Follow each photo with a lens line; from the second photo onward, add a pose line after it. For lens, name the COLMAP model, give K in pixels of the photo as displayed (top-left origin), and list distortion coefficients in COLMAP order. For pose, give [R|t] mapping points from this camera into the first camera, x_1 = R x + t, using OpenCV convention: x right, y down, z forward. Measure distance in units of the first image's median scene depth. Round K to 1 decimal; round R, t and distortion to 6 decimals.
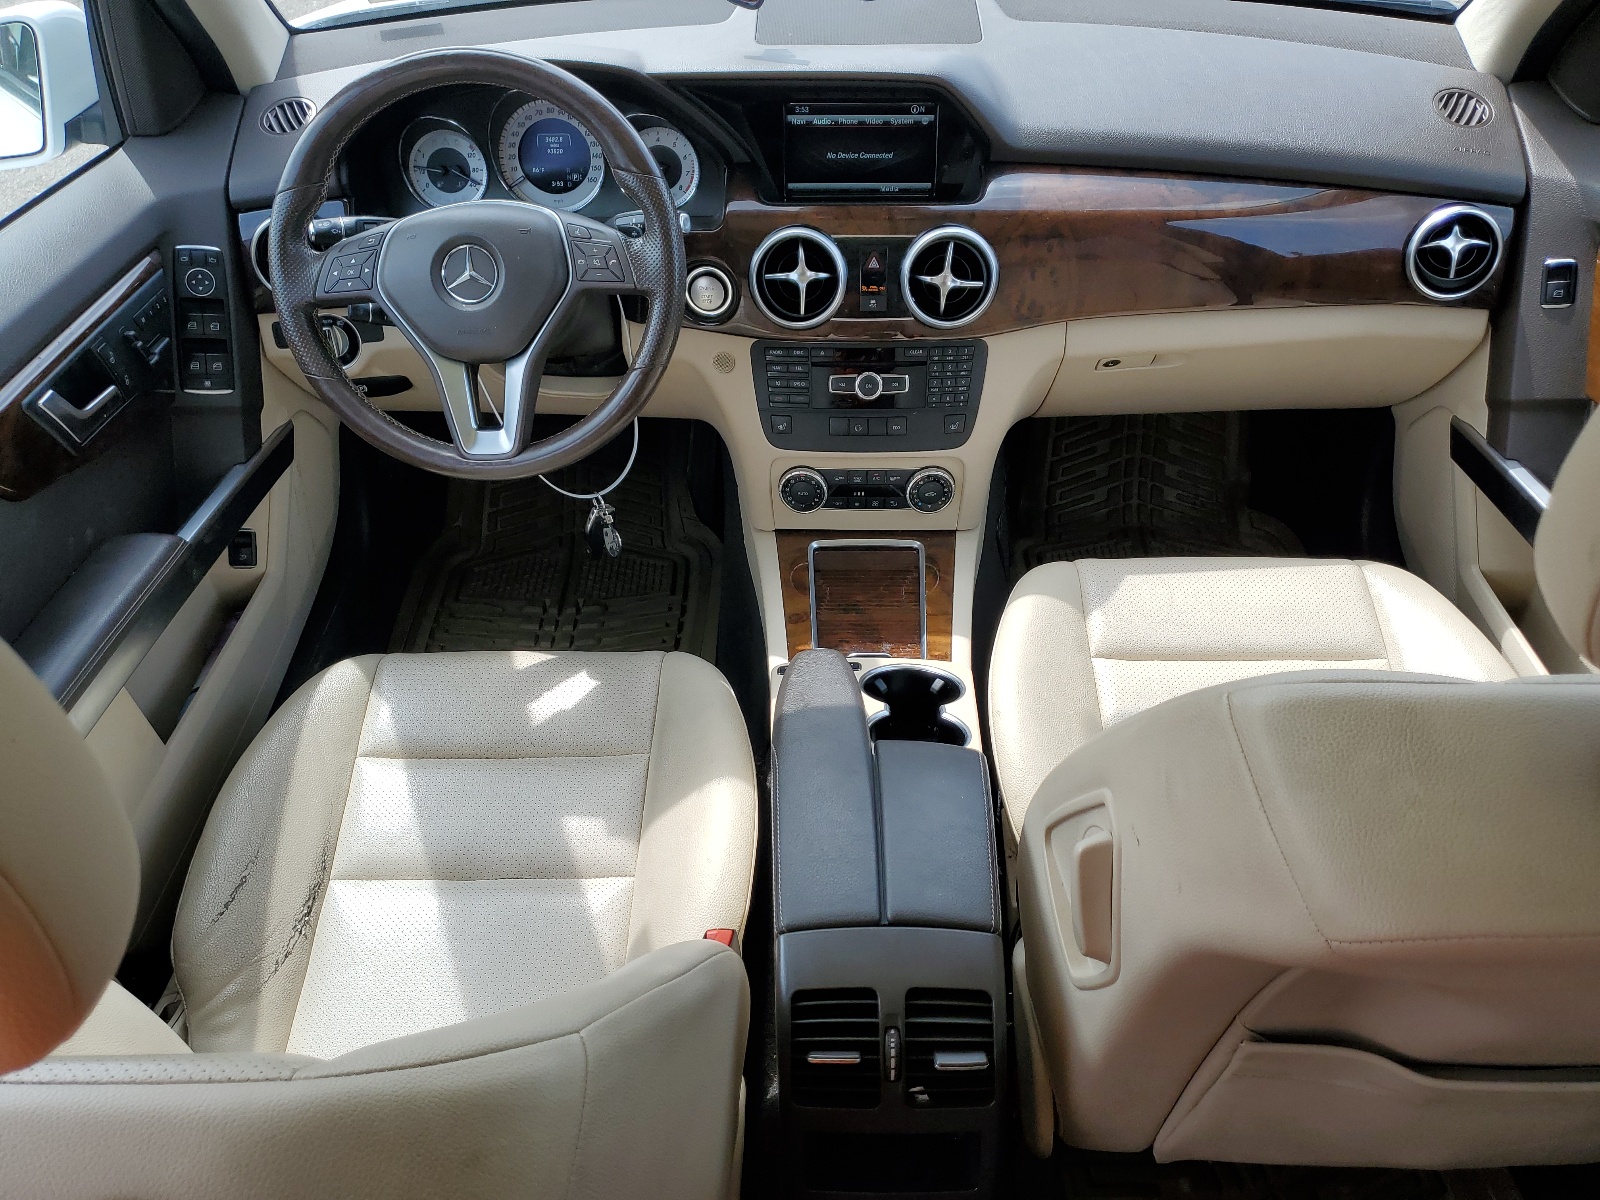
lens RADIAL K [[1198.2, 0, 798.7], [0, 1198.2, 603.6], [0, 0, 1]] dist [0.008781, 0.001488]
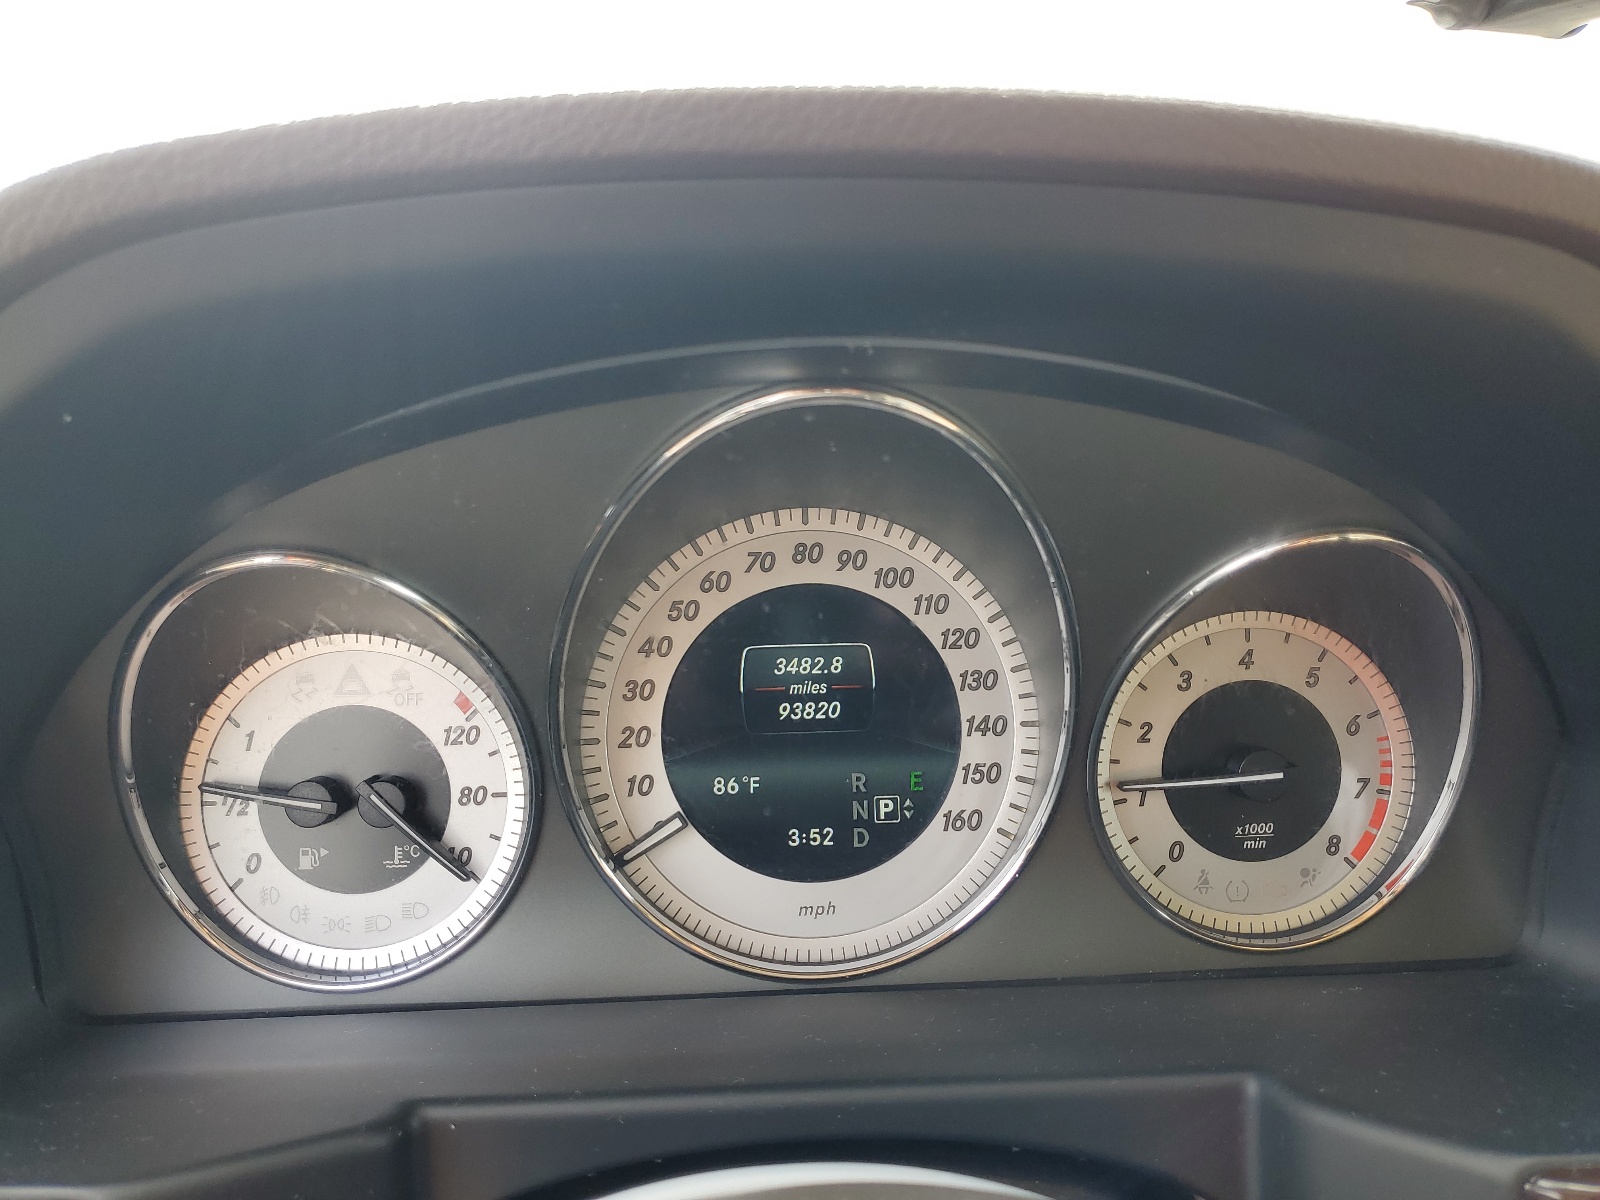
lens RADIAL K [[1198.2, 0, 803.3], [0, 1198.2, 600.2], [0, 0, 1]] dist [0.008781, 0.001488]
pose [[0.999825, -0.016827, -0.008179, -0.202849], [0.011800, 0.906397, -0.422261, -0.295904], [0.014518, 0.422091, 0.906437, 0.773704]]
